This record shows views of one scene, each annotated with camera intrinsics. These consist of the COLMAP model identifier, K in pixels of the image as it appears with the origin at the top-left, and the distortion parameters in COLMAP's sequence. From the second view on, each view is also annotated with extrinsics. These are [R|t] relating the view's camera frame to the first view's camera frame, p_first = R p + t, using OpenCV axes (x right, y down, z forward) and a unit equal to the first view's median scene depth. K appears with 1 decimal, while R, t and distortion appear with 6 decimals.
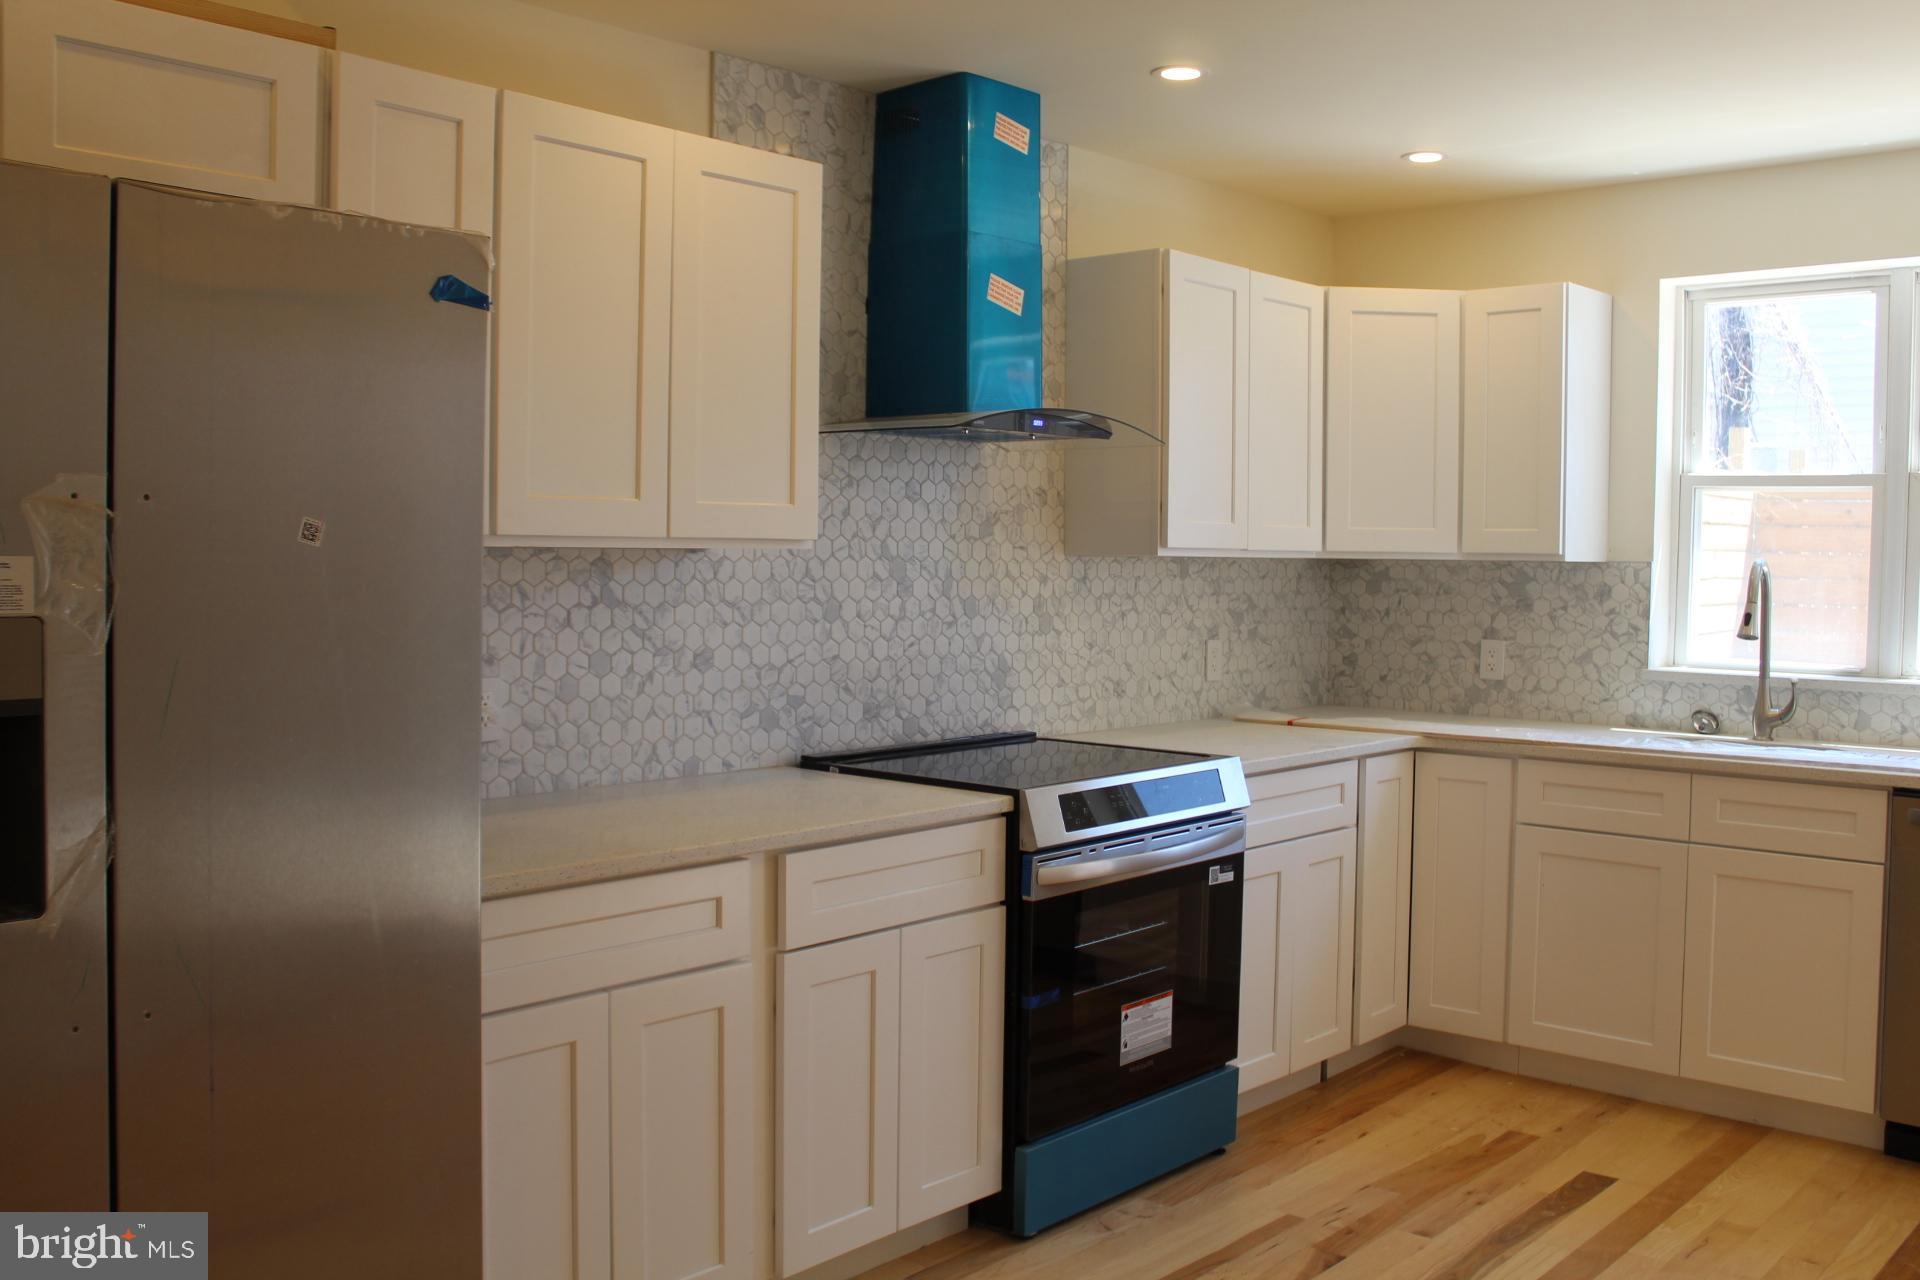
lens RADIAL K [[1788.7, 0, 959.3], [0, 1788.7, 615.0], [0, 0, 1]] dist [-0.149924, 0.150009]
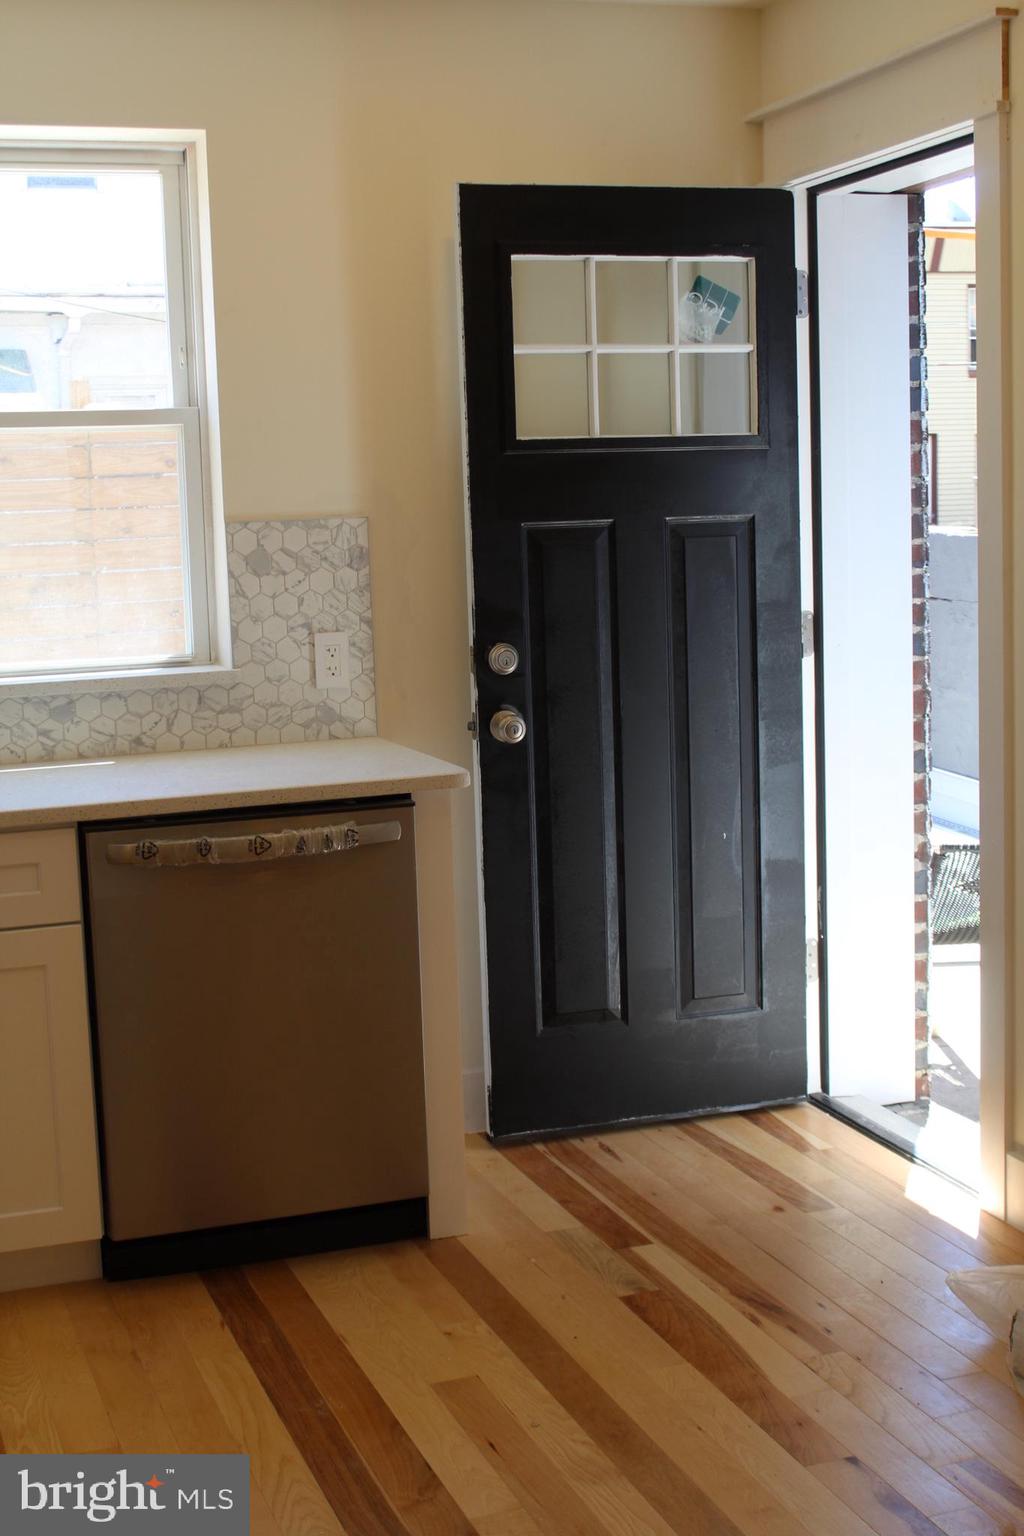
lens RADIAL K [[2064.4, 0, 512.0], [0, 2064.4, 768.0], [0, 0, 1]] dist [-0.030350, -0.026143]
pose [[0.489941, -0.144477, 0.859700, -0.142515], [0.073878, 0.989505, 0.124188, -0.022446], [-0.868619, 0.002668, 0.495473, 0.355737]]
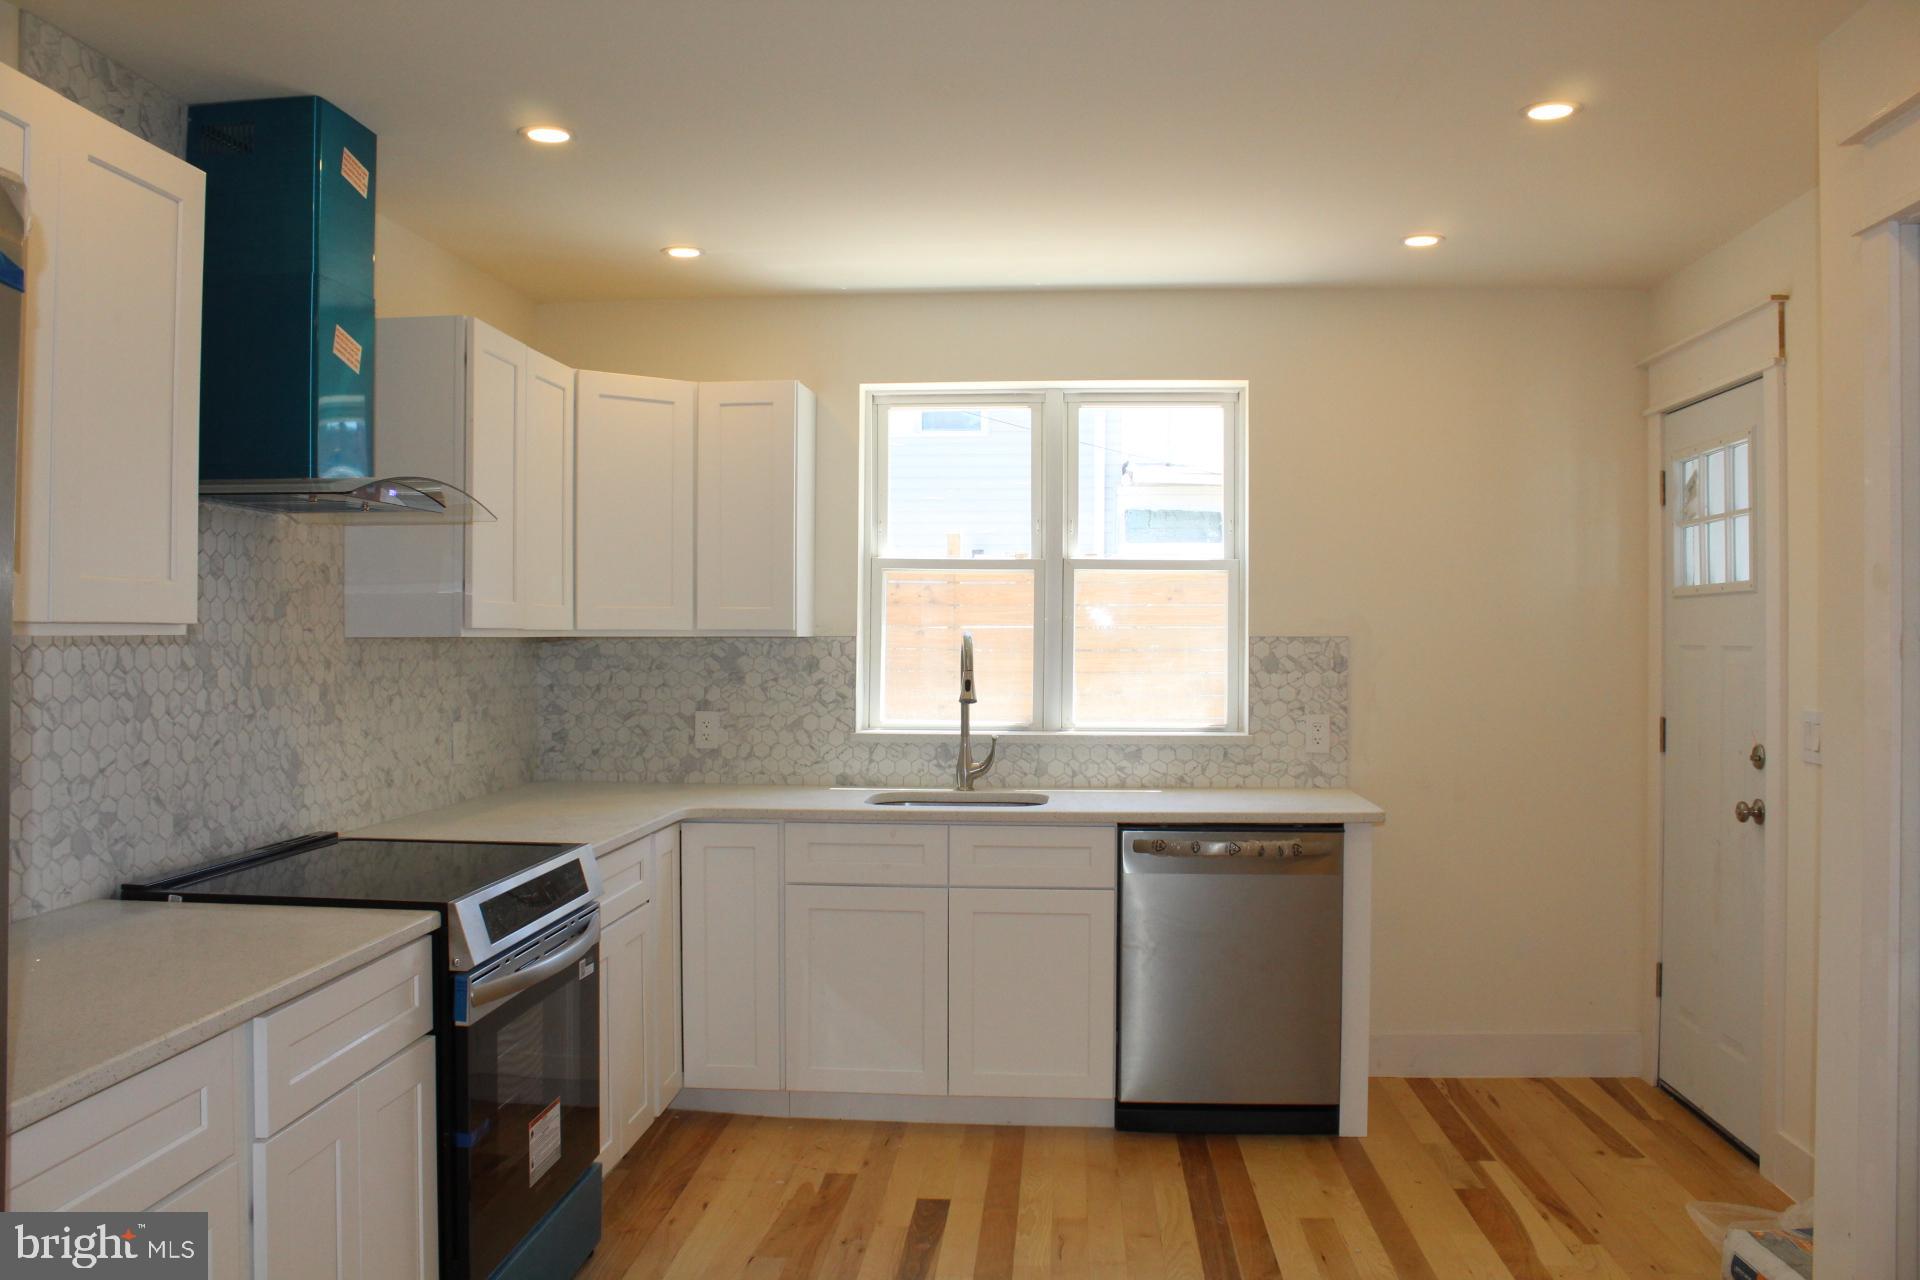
lens RADIAL K [[1597.4, 0, 973.8], [0, 1597.4, 615.8], [0, 0, 1]] dist [-0.167409, 0.150458]
pose [[0.792617, -0.004076, 0.609707, -0.192182], [0.029476, 0.999065, -0.031639, -0.010465], [-0.609008, 0.043050, 0.791995, 0.179124]]
